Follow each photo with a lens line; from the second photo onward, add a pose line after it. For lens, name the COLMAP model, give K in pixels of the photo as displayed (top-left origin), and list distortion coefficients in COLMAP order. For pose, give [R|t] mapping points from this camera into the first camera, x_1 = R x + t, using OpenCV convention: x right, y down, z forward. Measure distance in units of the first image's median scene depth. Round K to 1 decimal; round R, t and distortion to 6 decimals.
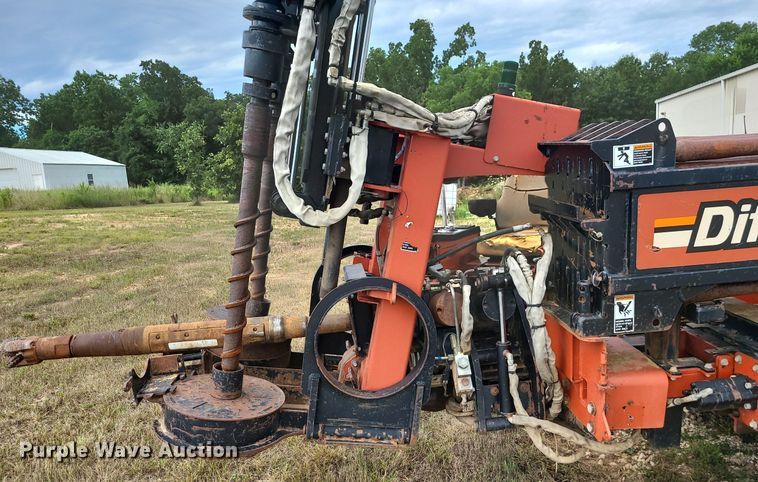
lens RADIAL K [[573.6, 0, 407.6], [0, 573.6, 279.6], [0, 0, 1]] dist [0.026836, -0.002845]
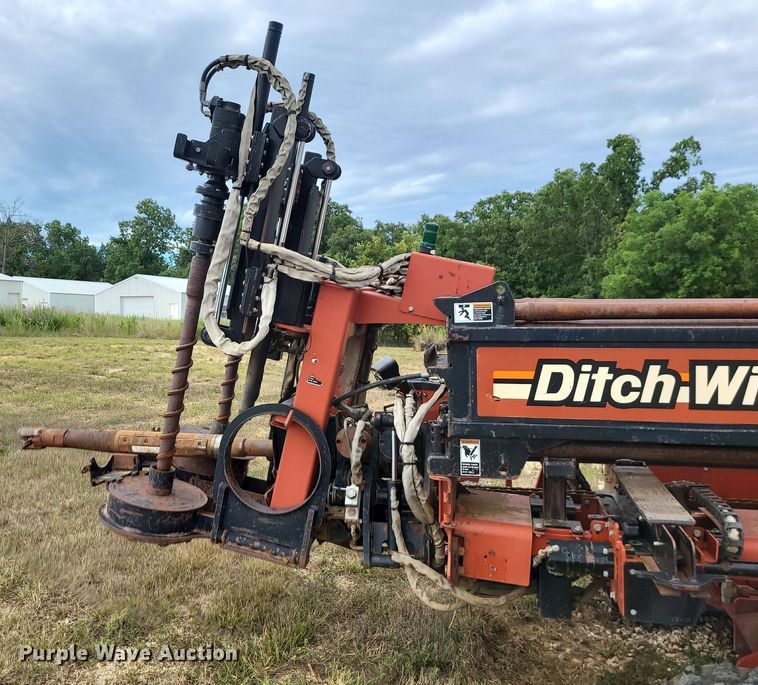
lens RADIAL K [[715.8, 0, 317.9], [0, 715.8, 327.6], [0, 0, 1]] dist [0.024265, -0.004714]
pose [[0.935830, 0.063931, -0.346606, 0.538459], [-0.121130, 0.981849, -0.145948, 0.049408], [0.330984, 0.178567, 0.926587, -0.354228]]
